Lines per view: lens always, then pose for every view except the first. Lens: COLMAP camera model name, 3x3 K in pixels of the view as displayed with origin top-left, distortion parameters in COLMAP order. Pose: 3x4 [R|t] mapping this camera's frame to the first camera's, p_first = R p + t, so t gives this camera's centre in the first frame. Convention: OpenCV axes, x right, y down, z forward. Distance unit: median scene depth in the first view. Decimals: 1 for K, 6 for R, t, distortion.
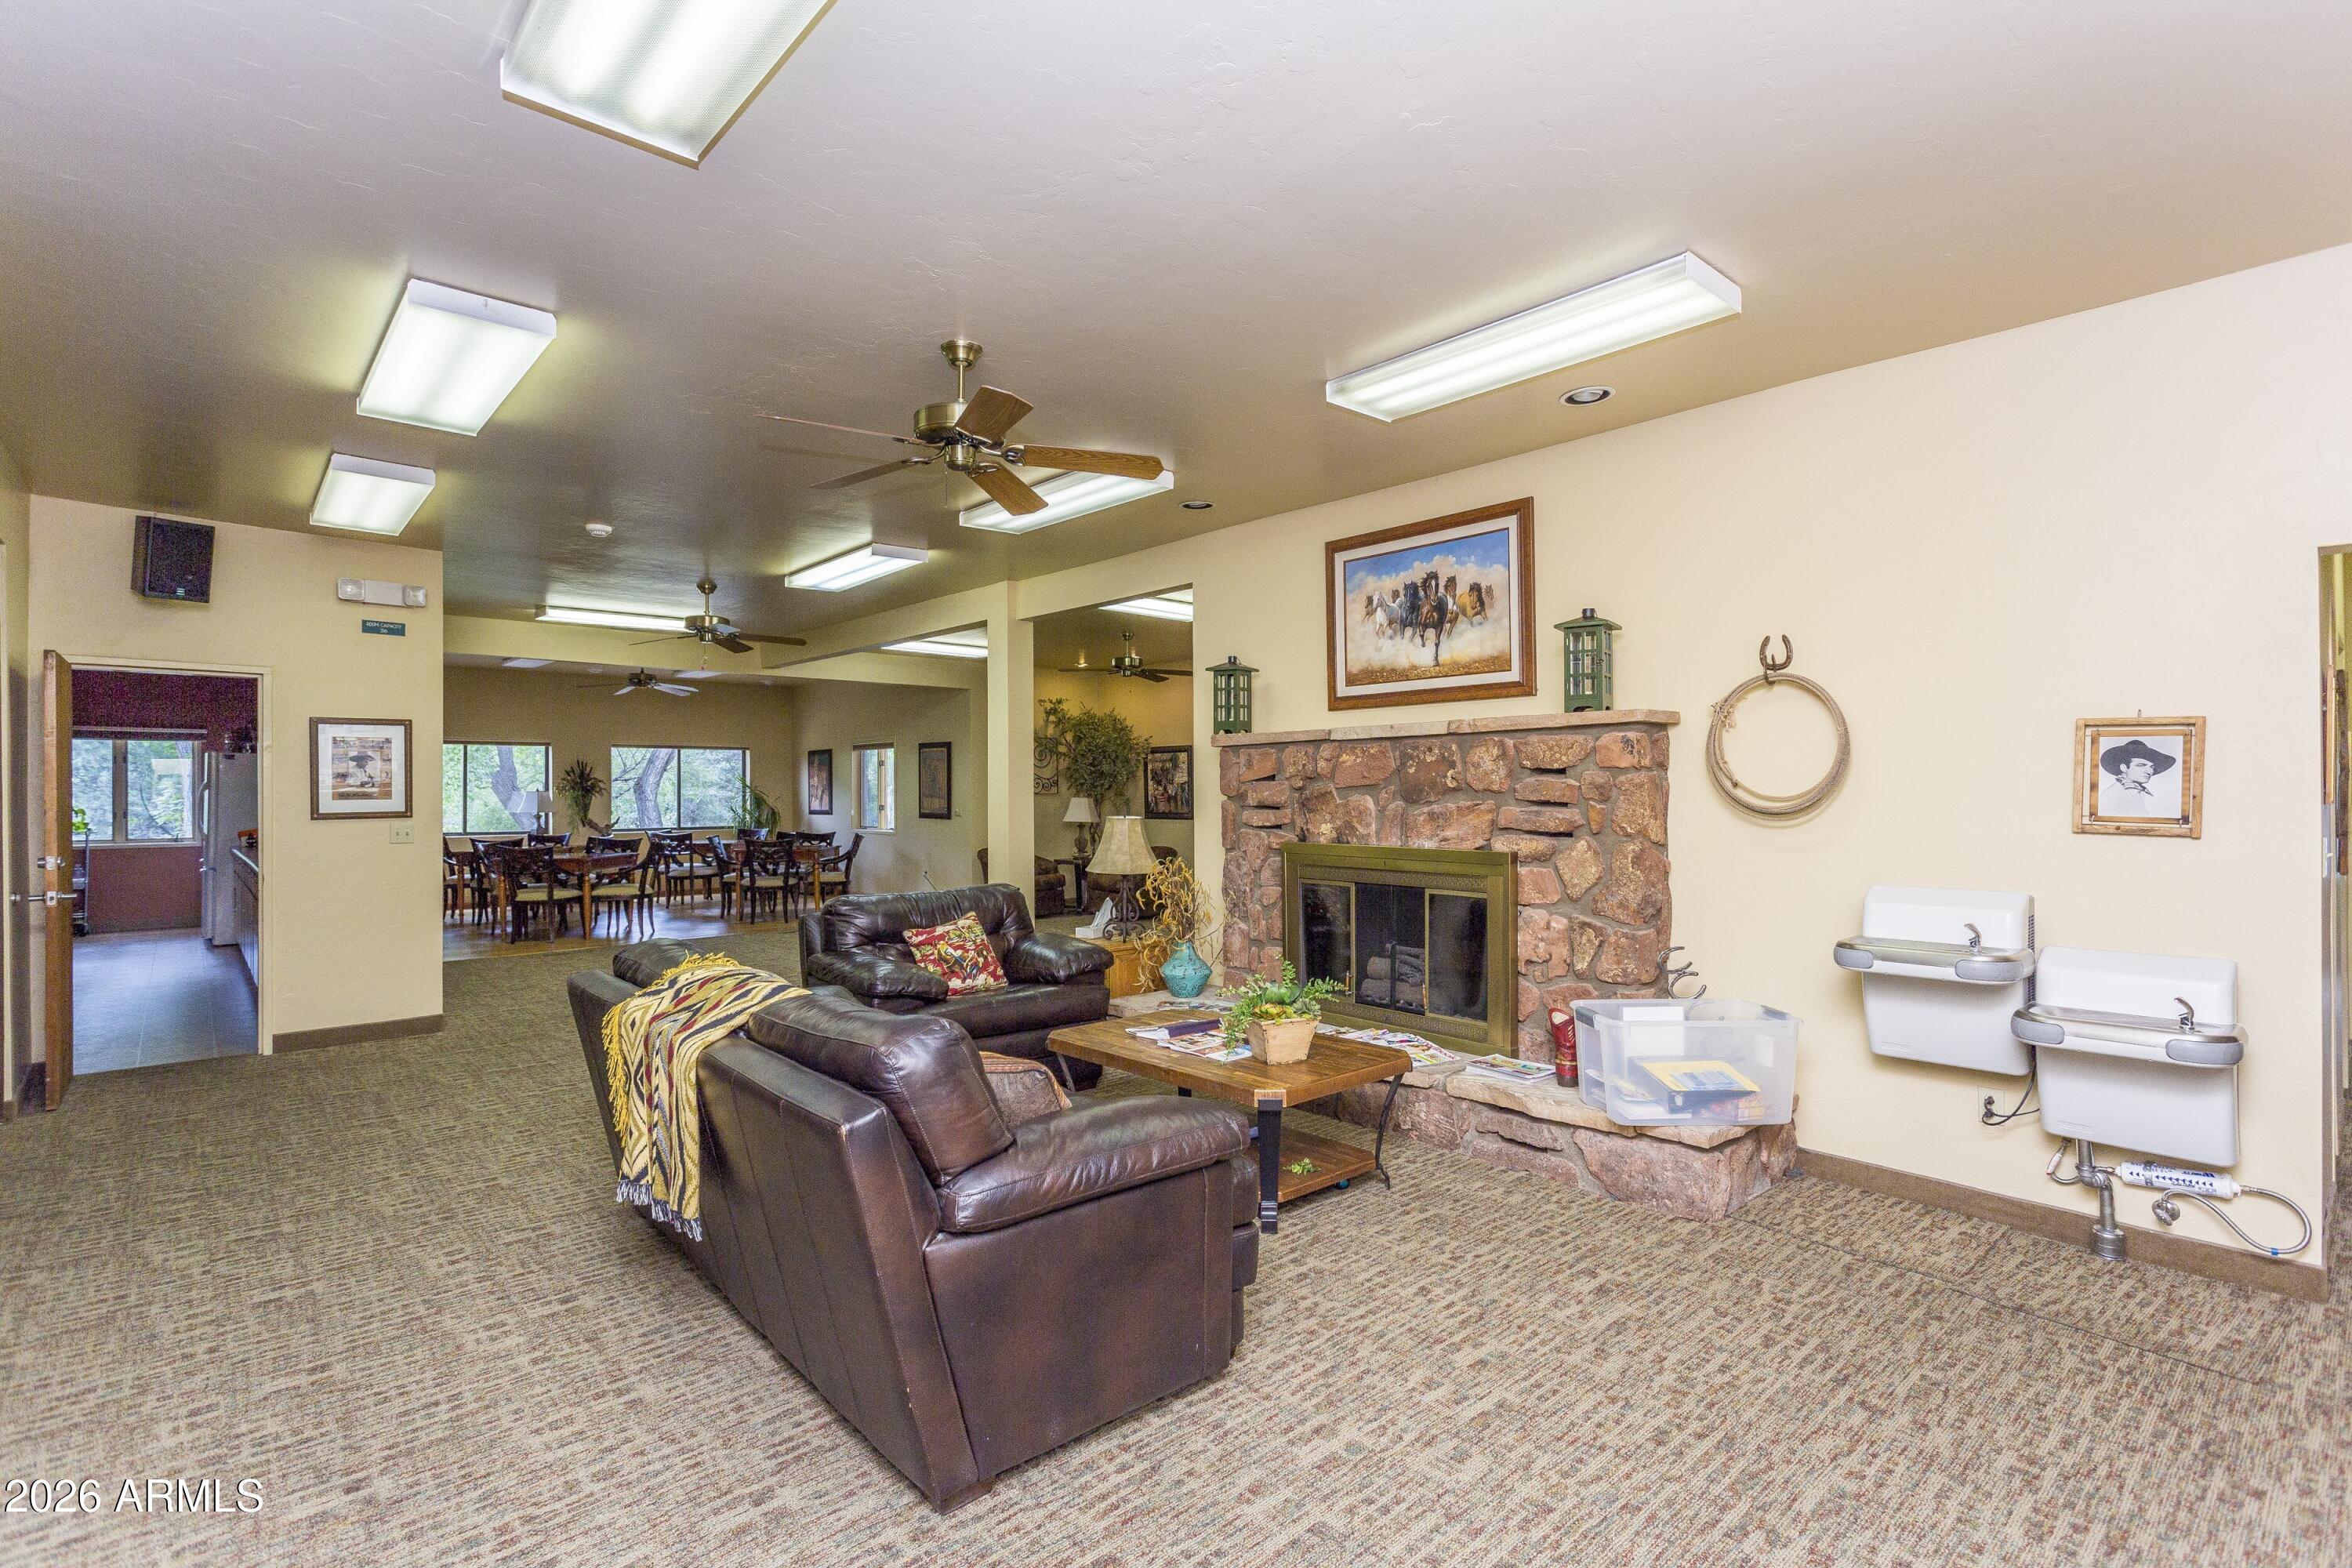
lens RADIAL K [[1043.3, 0, 1183.7], [0, 1043.3, 810.2], [0, 0, 1]] dist [-0.002434, -0.000157]
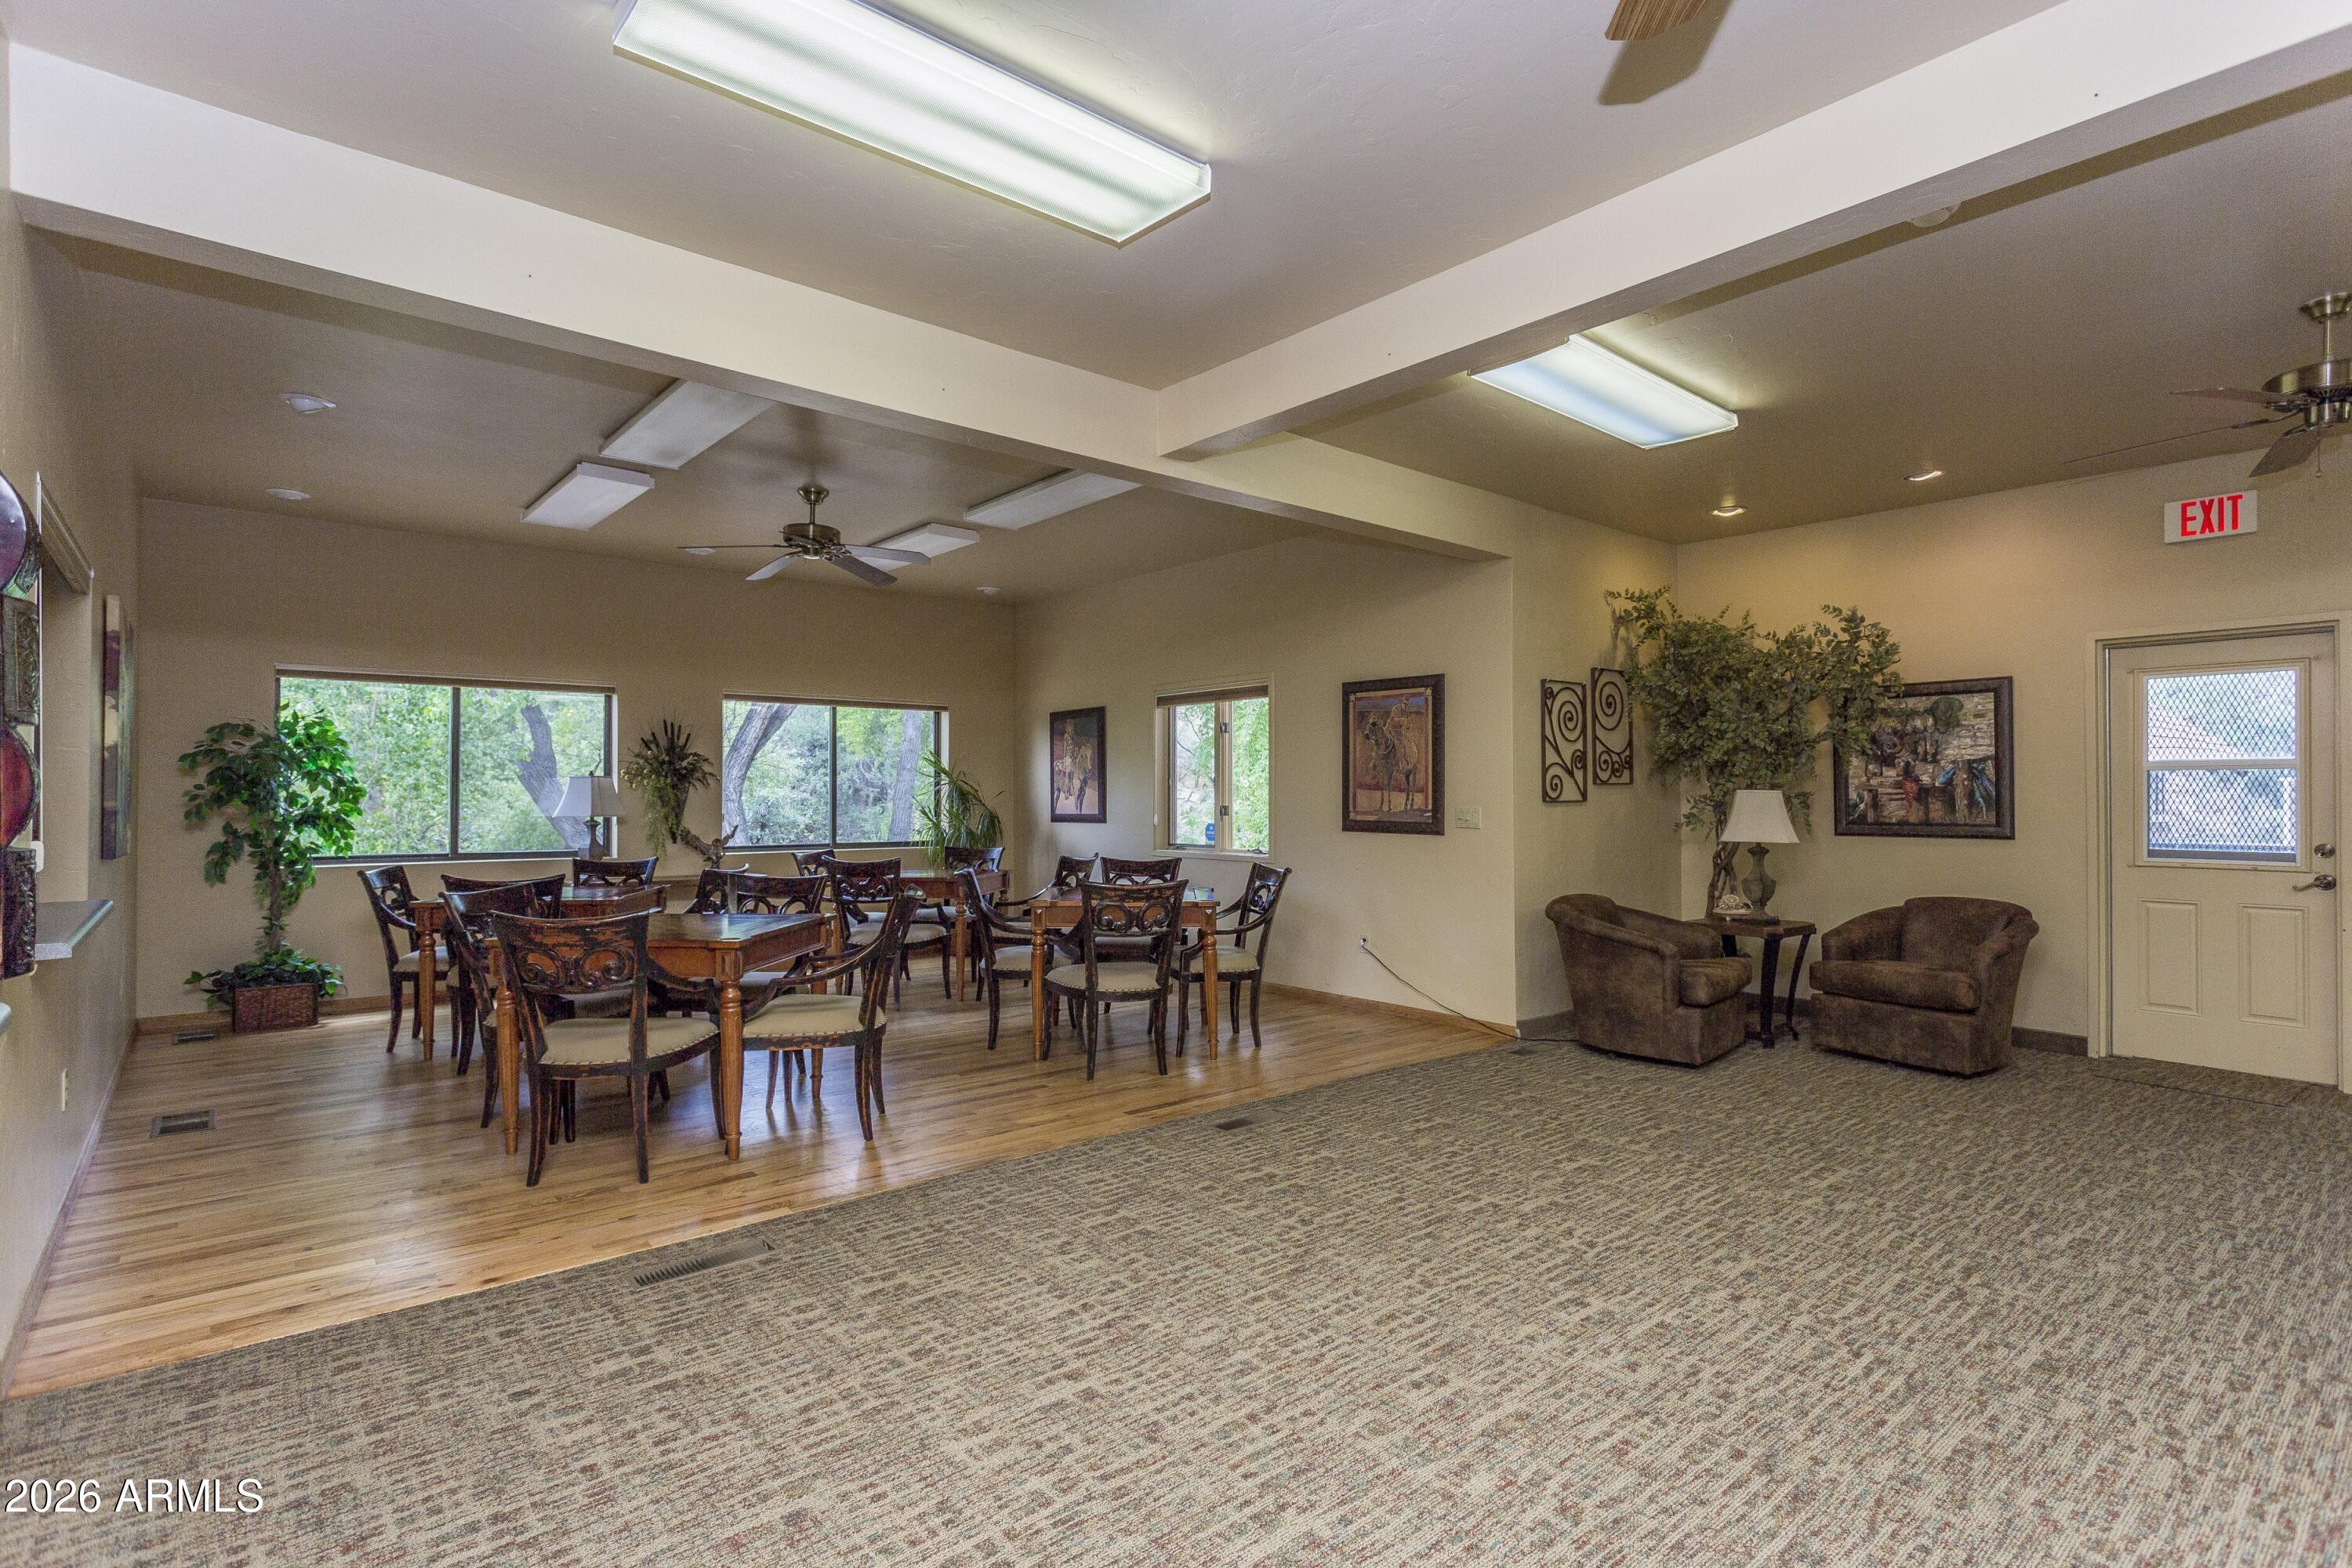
lens RADIAL K [[1043.3, 0, 1183.7], [0, 1043.3, 810.2], [0, 0, 1]] dist [-0.002434, -0.000157]
pose [[0.999578, 0.004314, -0.028722, -0.297194], [-0.004460, 0.999977, -0.005029, 0.000151], [0.028700, 0.005155, 0.999575, 0.468566]]
